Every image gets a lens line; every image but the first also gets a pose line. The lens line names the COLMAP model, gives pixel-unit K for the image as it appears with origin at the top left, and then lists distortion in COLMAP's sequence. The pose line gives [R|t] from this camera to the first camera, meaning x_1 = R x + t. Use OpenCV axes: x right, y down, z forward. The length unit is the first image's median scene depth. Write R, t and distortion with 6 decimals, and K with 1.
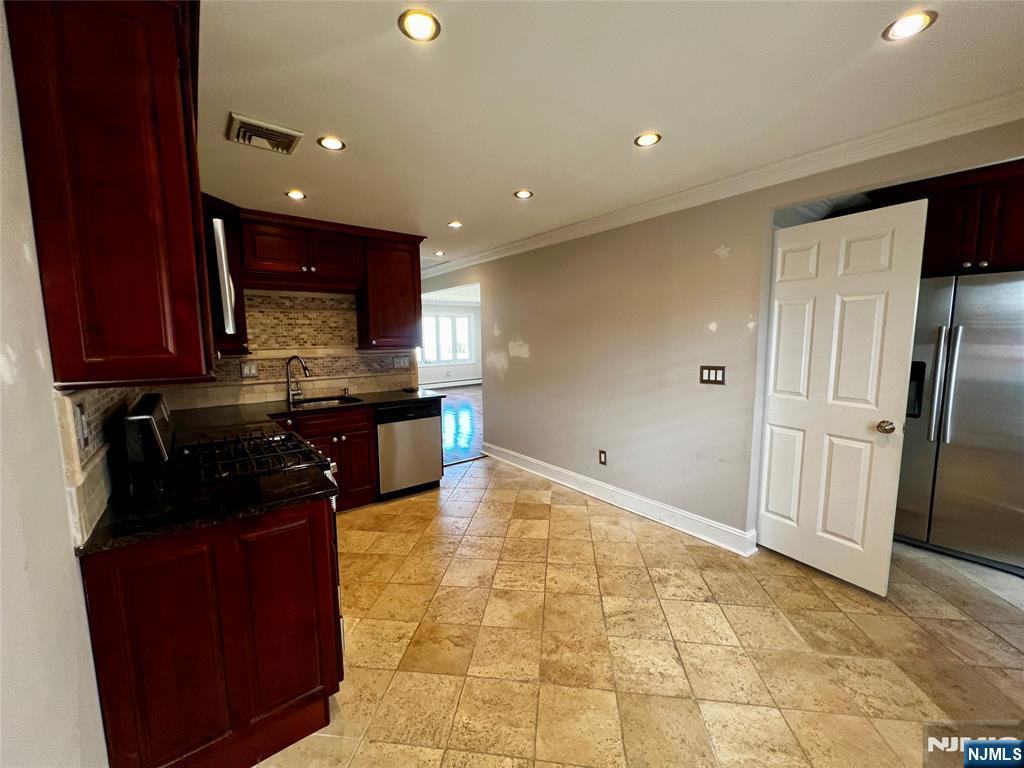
lens RADIAL K [[408.3, 0, 513.5], [0, 408.3, 382.5], [0, 0, 1]] dist [-0.001605, 0.000385]
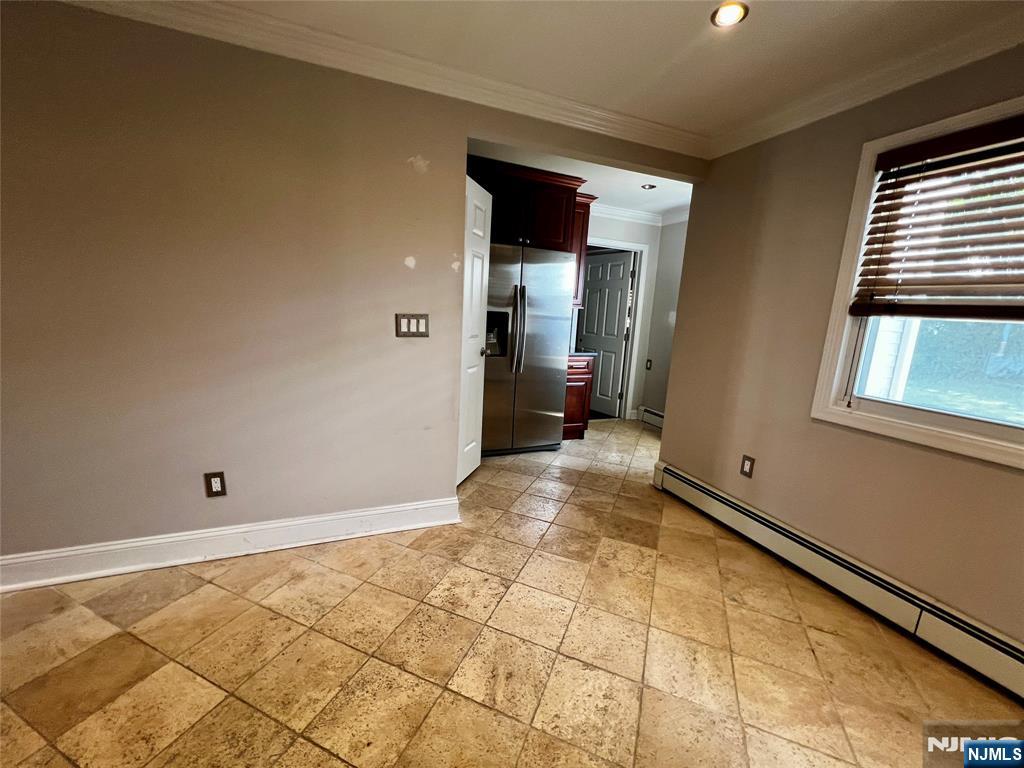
lens RADIAL K [[408.3, 0, 512.2], [0, 408.3, 382.0], [0, 0, 1]] dist [-0.001605, 0.000385]
pose [[0.273307, -0.146859, 0.950650, -0.226411], [0.054290, 0.989057, 0.137184, -0.008163], [-0.960394, 0.014117, 0.278289, 0.603029]]
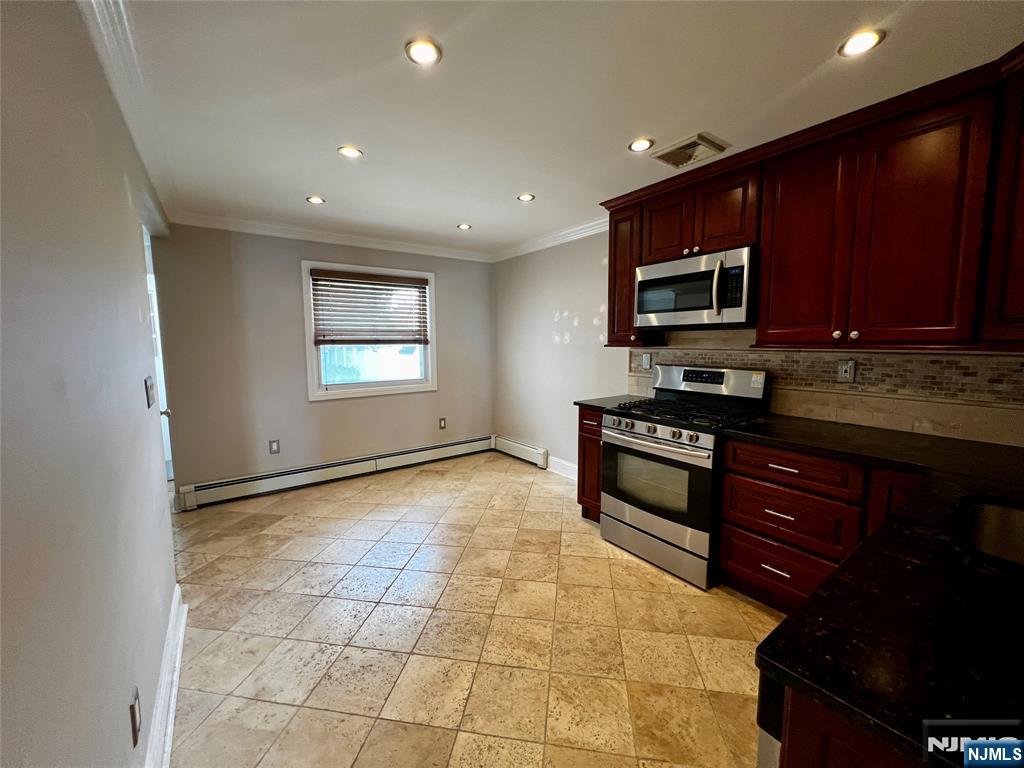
lens RADIAL K [[408.3, 0, 512.3], [0, 408.3, 380.9], [0, 0, 1]] dist [-0.001605, 0.000385]
pose [[-0.999153, 0.012384, 0.039244, -0.105135], [0.020452, 0.976962, 0.212433, -0.159901], [-0.035709, 0.213056, -0.976387, 1.614272]]
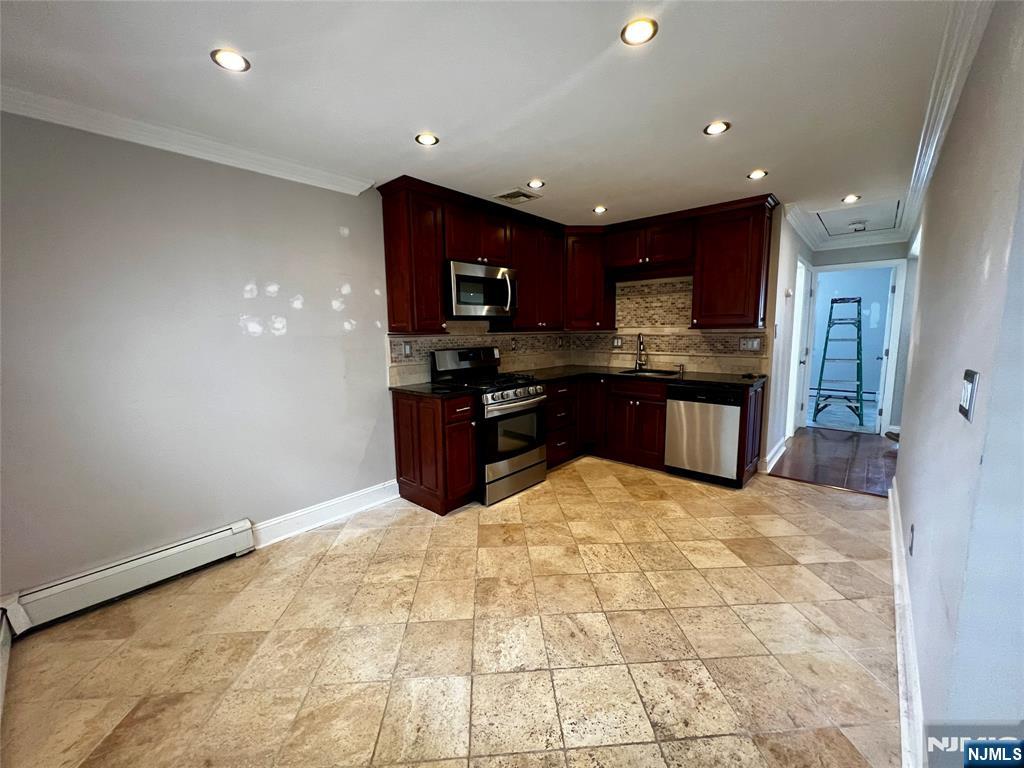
lens RADIAL K [[408.3, 0, 511.4], [0, 408.3, 382.7], [0, 0, 1]] dist [-0.001605, 0.000385]
pose [[0.177533, 0.136255, -0.974637, 0.792147], [-0.098830, 0.987831, 0.120098, -0.033341], [0.979140, 0.075002, 0.188839, 0.505998]]
